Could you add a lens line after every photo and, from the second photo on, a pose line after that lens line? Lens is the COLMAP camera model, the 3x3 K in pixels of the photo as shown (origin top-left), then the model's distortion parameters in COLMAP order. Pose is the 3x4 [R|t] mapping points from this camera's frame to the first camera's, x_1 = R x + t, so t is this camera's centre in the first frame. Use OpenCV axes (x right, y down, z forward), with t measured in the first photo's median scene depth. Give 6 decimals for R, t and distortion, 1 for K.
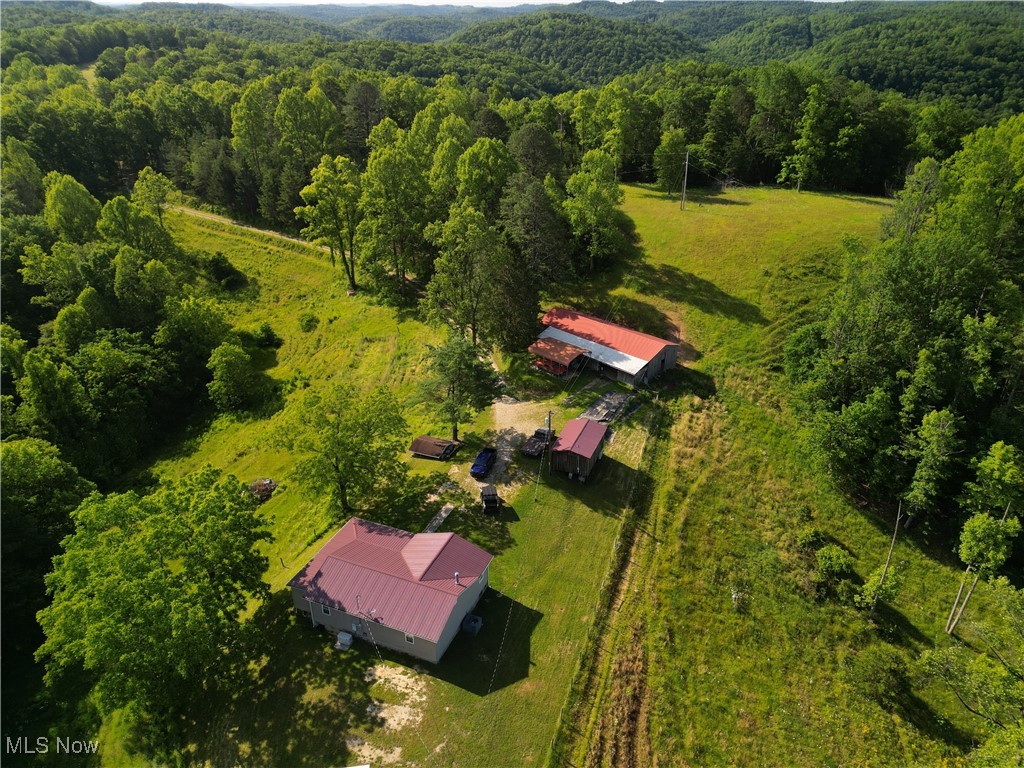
lens RADIAL K [[701.3, 0, 499.6], [0, 701.3, 387.2], [0, 0, 1]] dist [0.078248, -0.072992]
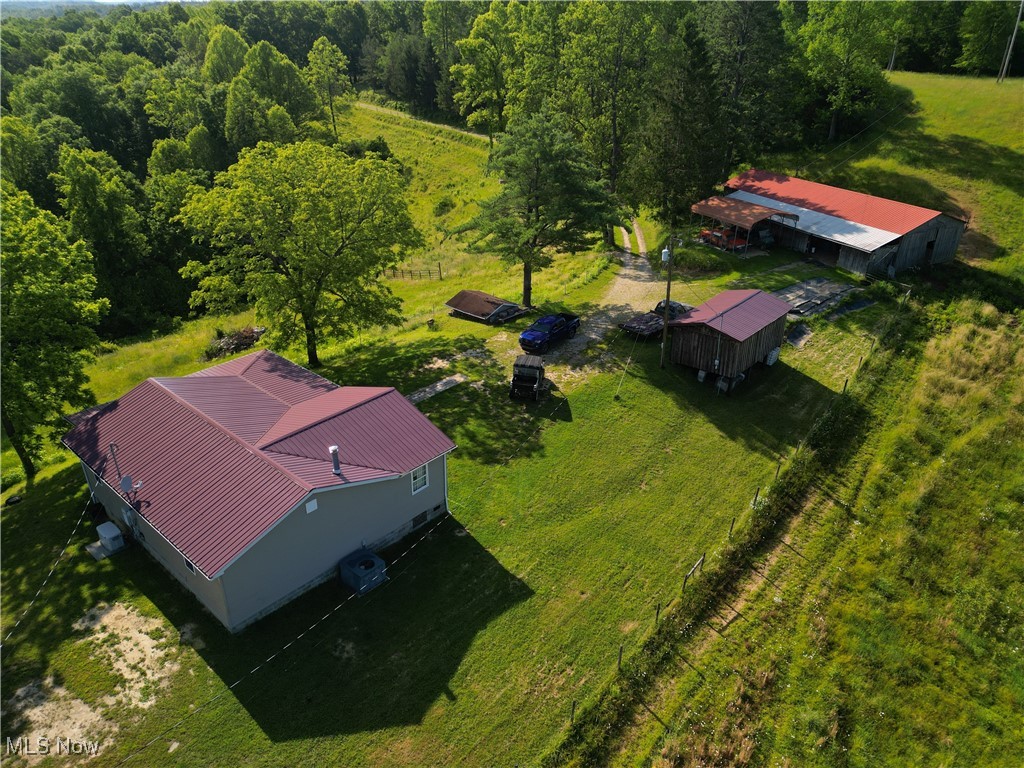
lens RADIAL K [[701.3, 0, 499.6], [0, 701.3, 387.2], [0, 0, 1]] dist [0.078248, -0.072992]
pose [[0.942638, 0.156058, -0.295093, 0.114446], [-0.153133, 0.987650, 0.033147, 0.138042], [0.296621, 0.013942, 0.954893, 0.429382]]
